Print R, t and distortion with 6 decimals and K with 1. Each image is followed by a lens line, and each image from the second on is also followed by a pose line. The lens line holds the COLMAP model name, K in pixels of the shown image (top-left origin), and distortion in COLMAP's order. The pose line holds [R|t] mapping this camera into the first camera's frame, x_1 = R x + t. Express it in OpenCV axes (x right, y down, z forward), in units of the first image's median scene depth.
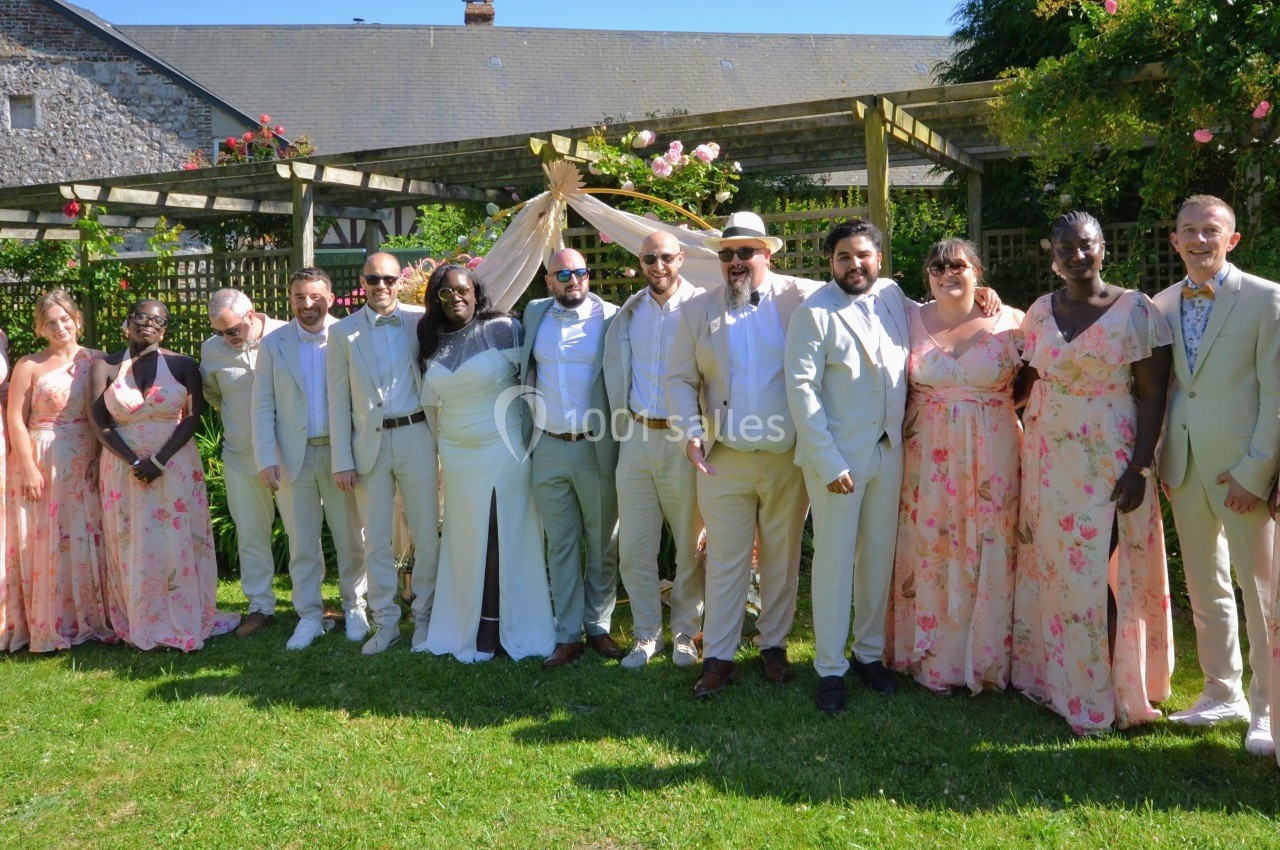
lens RADIAL K [[1236.2, 0, 640.0], [0, 1236.2, 425.0], [0, 0, 1]] dist [-0.005675, 0.109912]
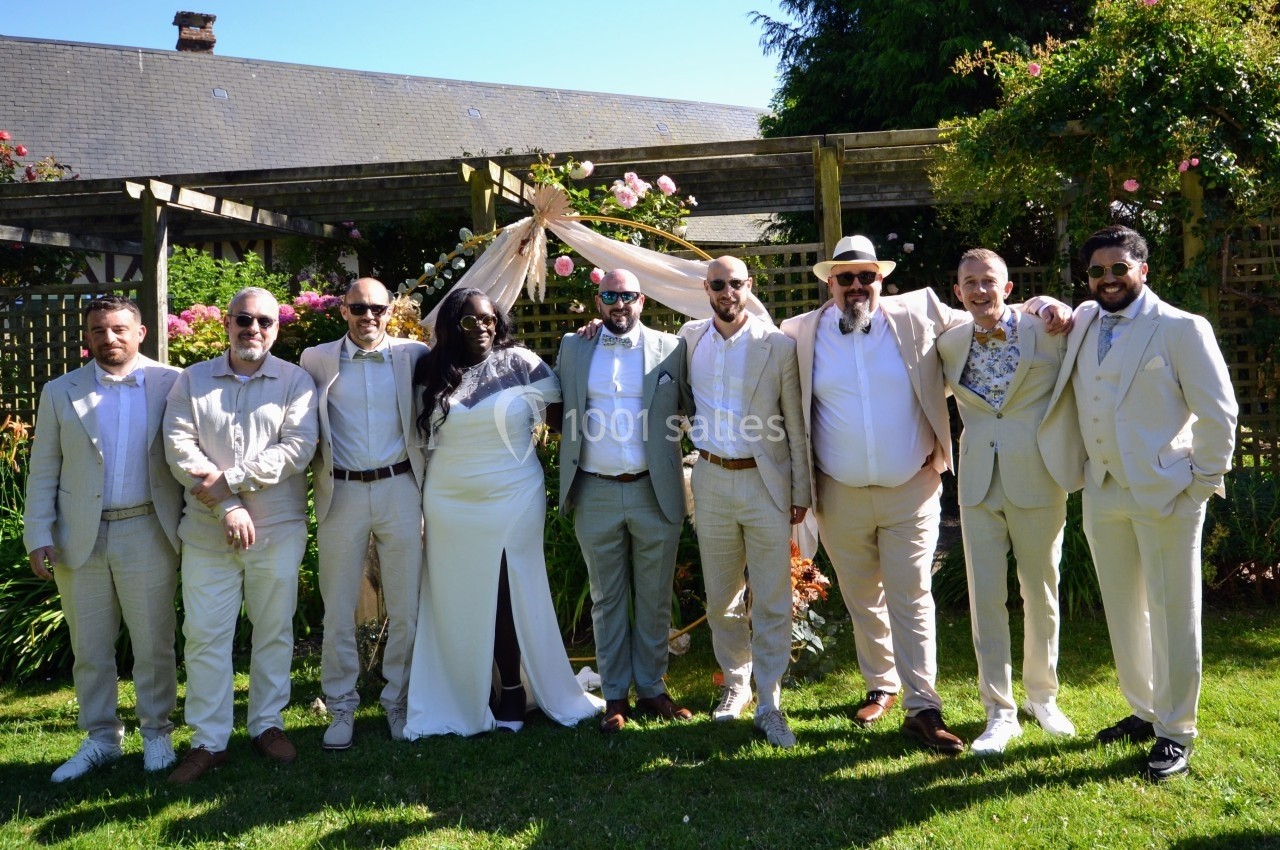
lens RADIAL K [[1236.2, 0, 640.0], [0, 1236.2, 425.0], [0, 0, 1]] dist [-0.005675, 0.109912]
pose [[0.934785, -0.025506, 0.354297, -0.266931], [0.045181, 0.997855, -0.047370, 0.011441], [-0.352329, 0.060289, 0.933932, 0.091623]]
